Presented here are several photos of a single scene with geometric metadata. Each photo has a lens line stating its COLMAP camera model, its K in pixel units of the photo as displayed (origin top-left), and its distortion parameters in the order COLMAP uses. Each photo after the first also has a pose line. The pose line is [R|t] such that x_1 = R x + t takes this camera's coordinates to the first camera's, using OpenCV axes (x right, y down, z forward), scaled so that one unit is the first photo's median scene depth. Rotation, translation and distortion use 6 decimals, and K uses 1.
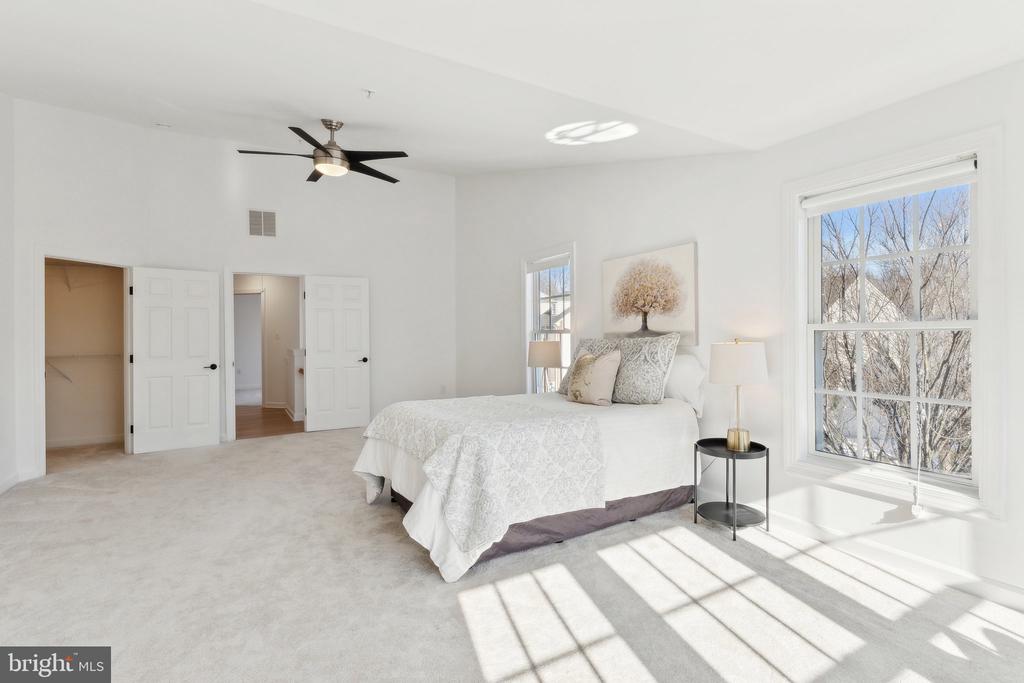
lens RADIAL K [[486.3, 0, 516.8], [0, 486.3, 339.6], [0, 0, 1]] dist [-0.002550, -0.000134]
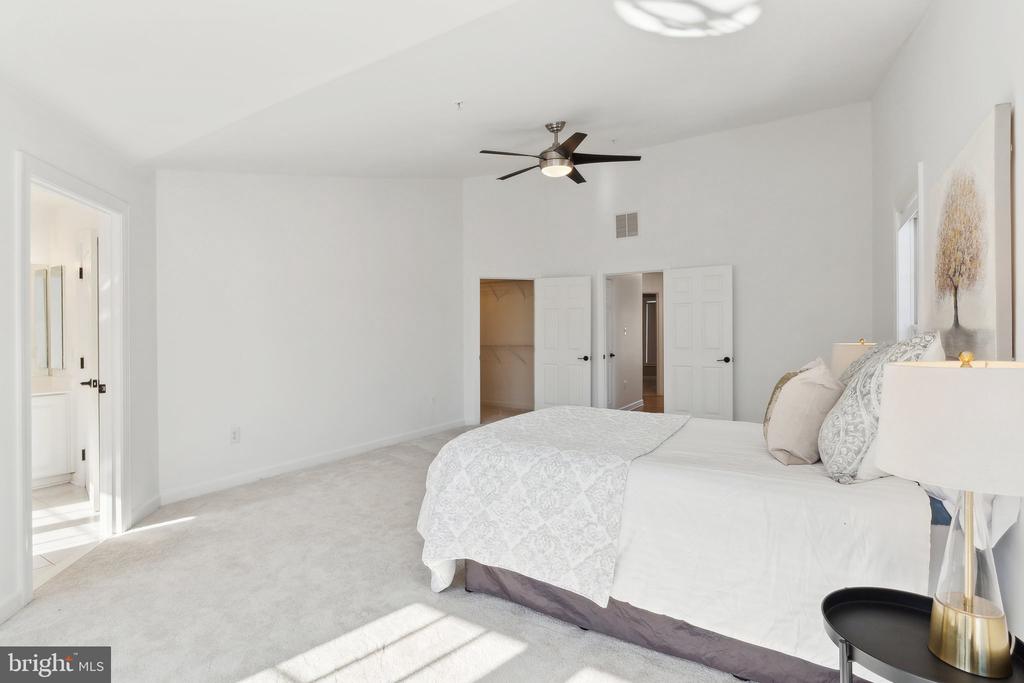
lens RADIAL K [[502.8, 0, 515.4], [0, 502.8, 336.3], [0, 0, 1]] dist [-0.000954, -0.002194]
pose [[0.463137, 0.013887, -0.886178, 0.529917], [-0.008291, 0.999901, 0.011336, -0.012959], [0.886248, 0.002097, 0.463207, 0.442122]]
